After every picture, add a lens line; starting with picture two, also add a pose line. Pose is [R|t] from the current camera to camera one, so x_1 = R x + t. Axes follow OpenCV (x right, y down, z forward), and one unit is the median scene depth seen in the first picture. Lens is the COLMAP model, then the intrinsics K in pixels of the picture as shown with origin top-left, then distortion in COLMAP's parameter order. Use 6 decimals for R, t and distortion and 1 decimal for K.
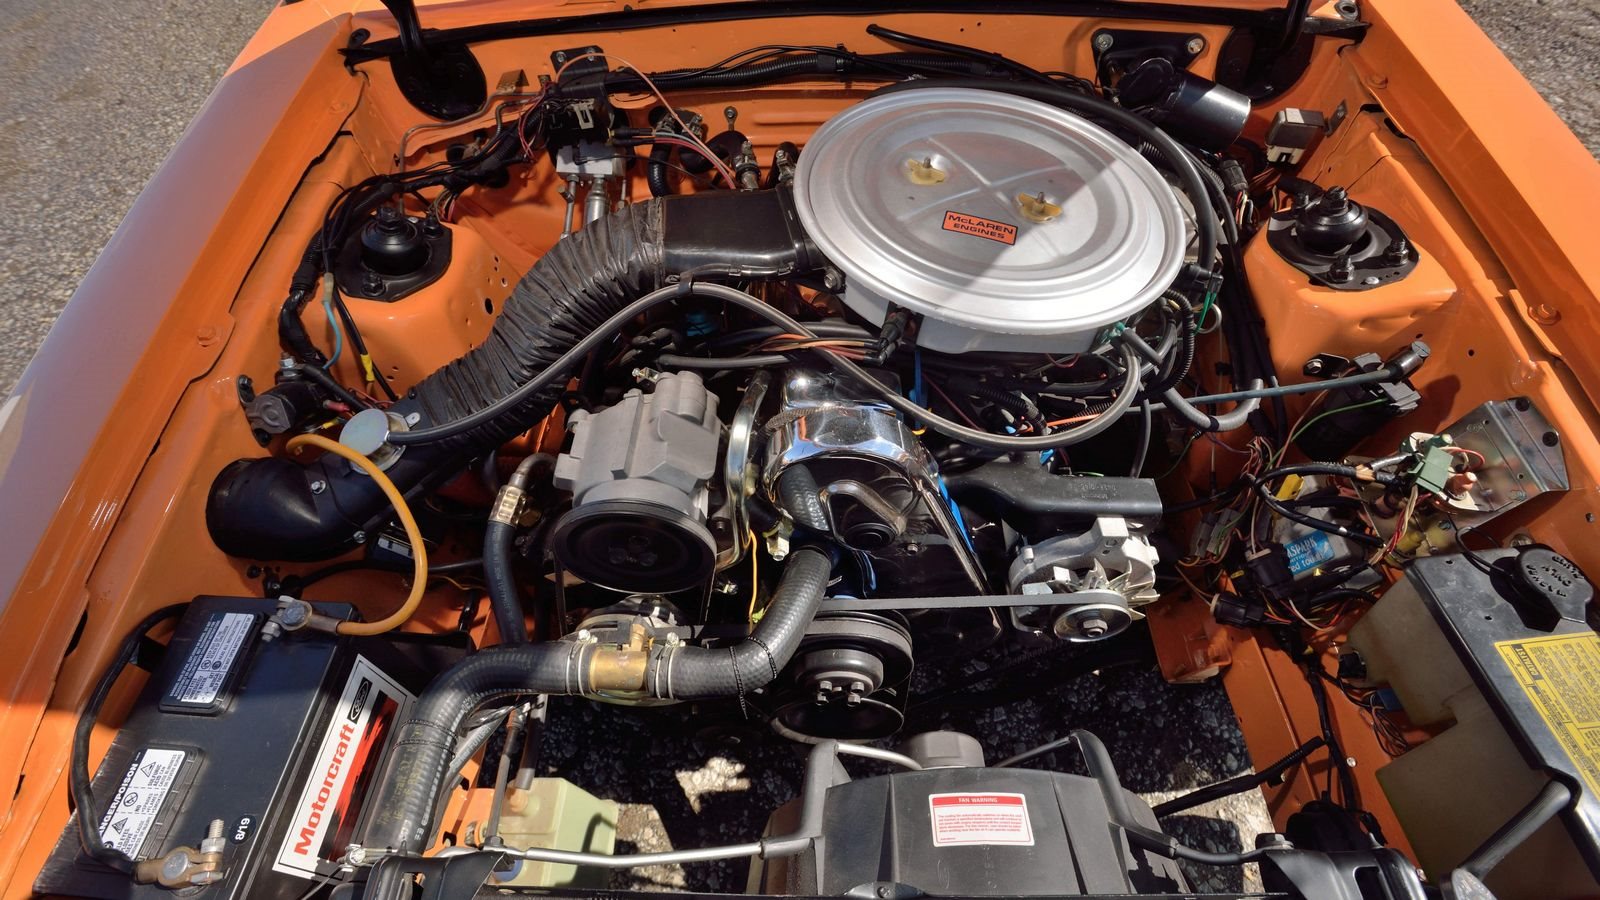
lens RADIAL K [[763.1, 0, 801.3], [0, 763.1, 430.2], [0, 0, 1]] dist [-0.056834, 0.016280]
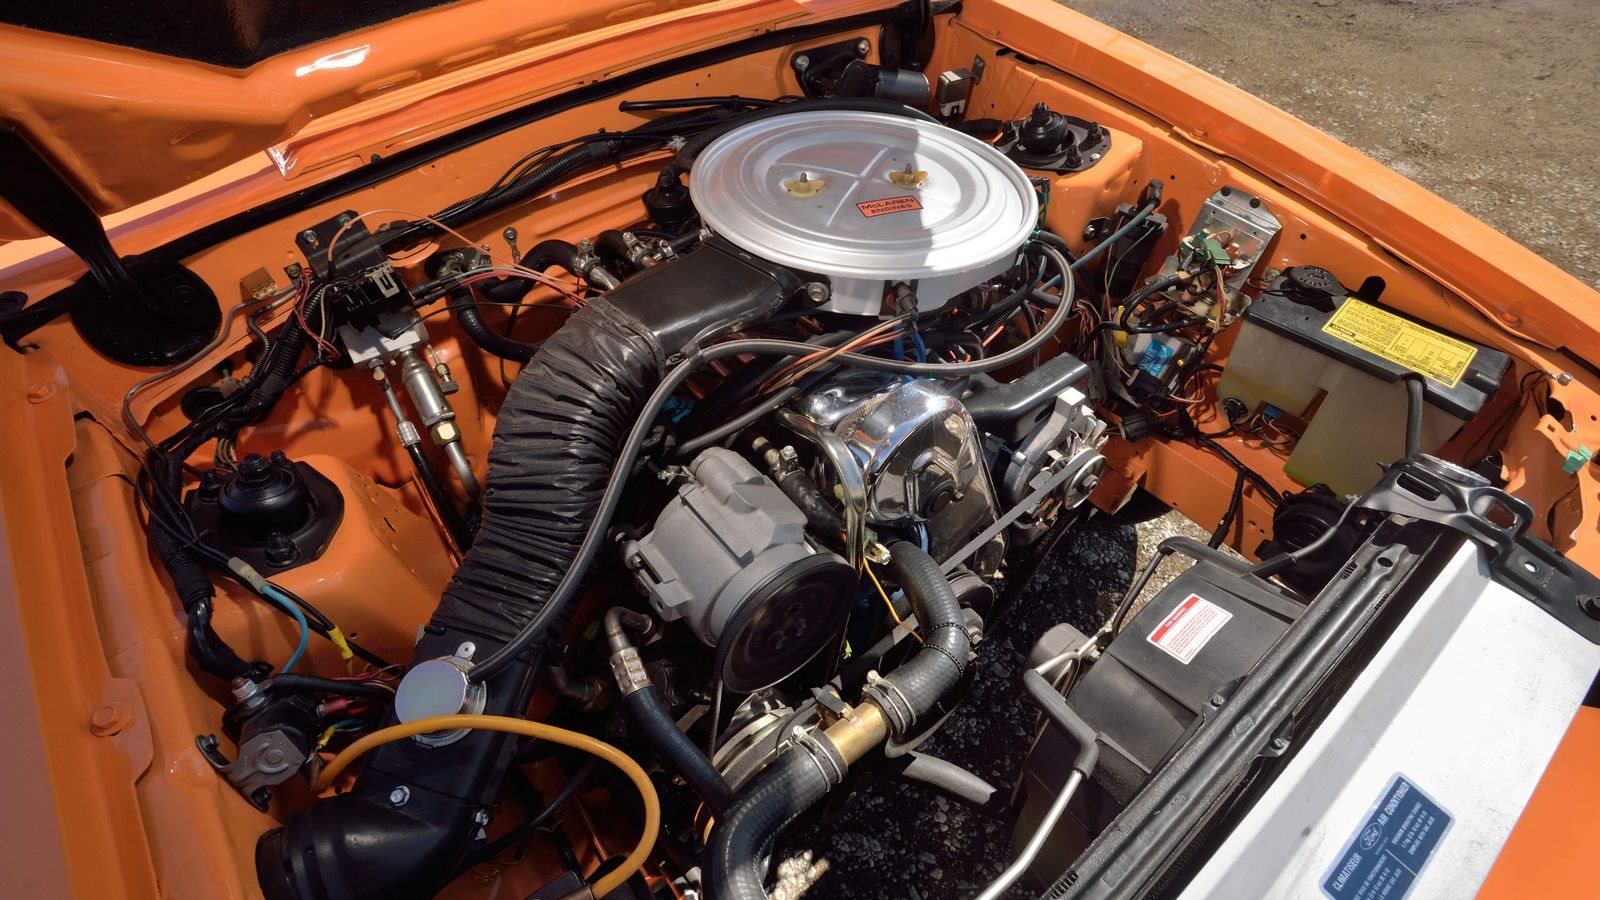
lens RADIAL K [[763.1, 0, 800.0], [0, 763.1, 450.0], [0, 0, 1]] dist [-0.065489, 0.023128]
pose [[0.776702, -0.457871, 0.432537, -0.451991], [0.497291, 0.867222, 0.025036, -0.040606], [-0.386569, 0.195651, 0.901269, 0.091380]]
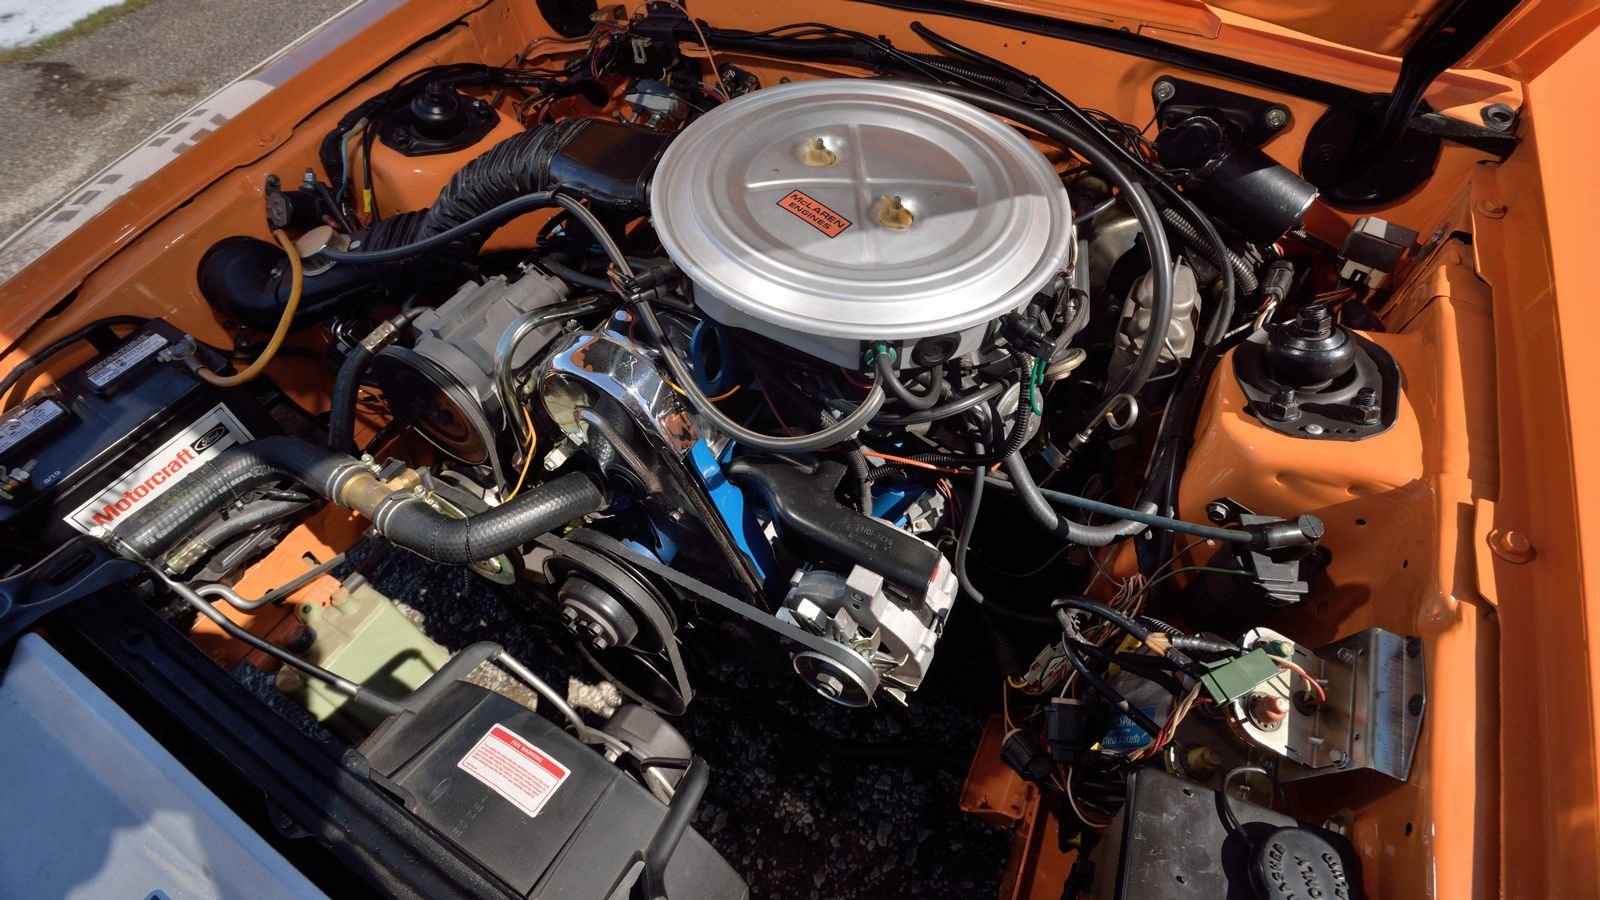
lens RADIAL K [[757.8, 0, 796.2], [0, 757.8, 390.7], [0, 0, 1]] dist [-0.055763, 0.015438]
pose [[0.885301, 0.340284, -0.316935, 0.510303], [-0.359262, 0.933235, -0.001546, -0.044505], [0.295249, 0.115232, 0.948446, 0.109734]]
